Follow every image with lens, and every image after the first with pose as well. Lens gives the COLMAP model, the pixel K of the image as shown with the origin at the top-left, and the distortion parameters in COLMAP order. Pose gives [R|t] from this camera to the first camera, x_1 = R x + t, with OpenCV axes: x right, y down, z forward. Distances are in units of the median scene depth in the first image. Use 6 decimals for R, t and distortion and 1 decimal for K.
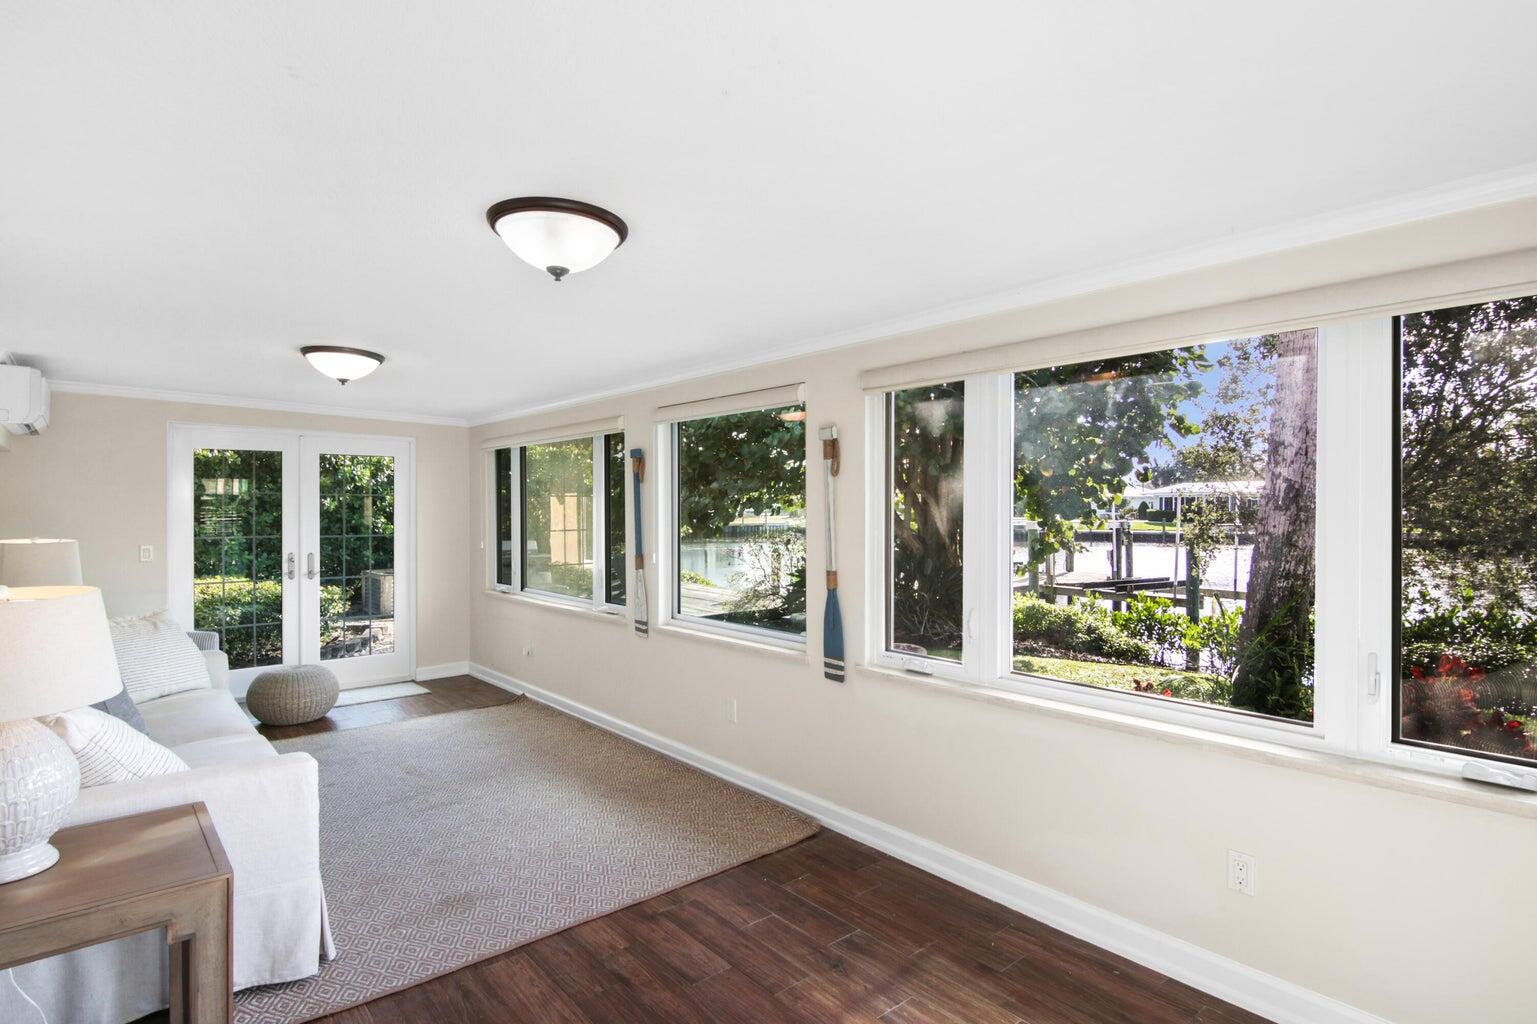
lens RADIAL K [[786.9, 0, 754.7], [0, 786.9, 519.2], [0, 0, 1]] dist [-0.004967, -0.001327]
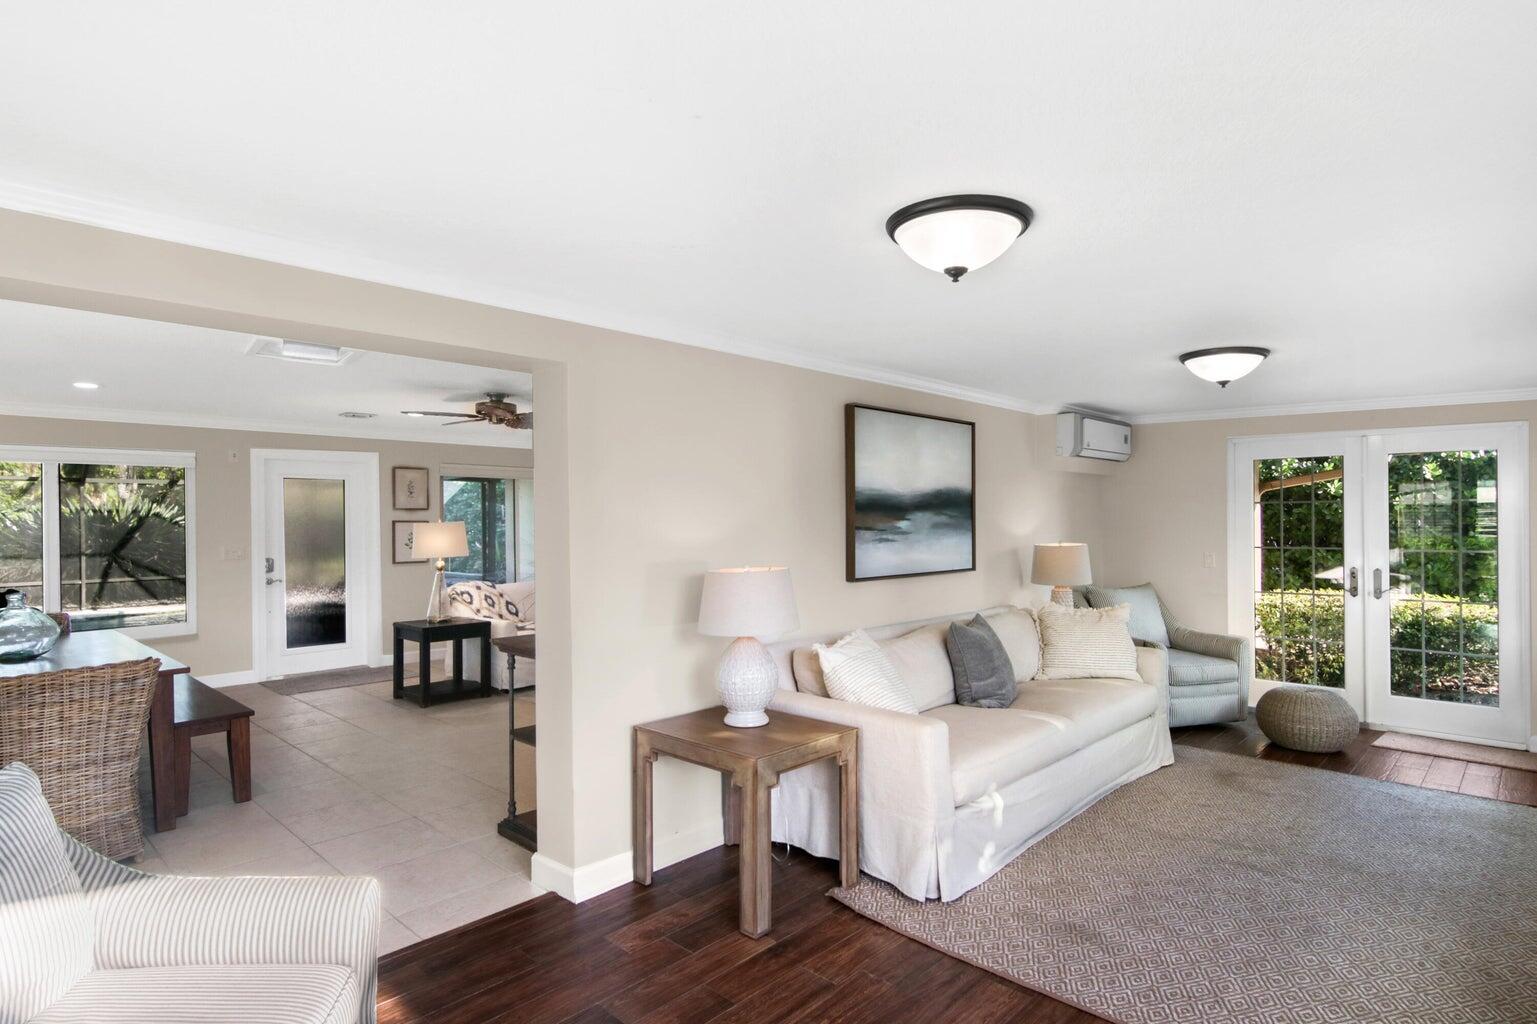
lens RADIAL K [[786.9, 0, 754.7], [0, 786.9, 519.2], [0, 0, 1]] dist [-0.004967, -0.001327]
pose [[0.107017, -0.007136, -0.994232, 0.367040], [-0.004383, 0.999961, -0.007648, -0.003338], [0.994248, 0.005176, 0.106982, 0.352329]]
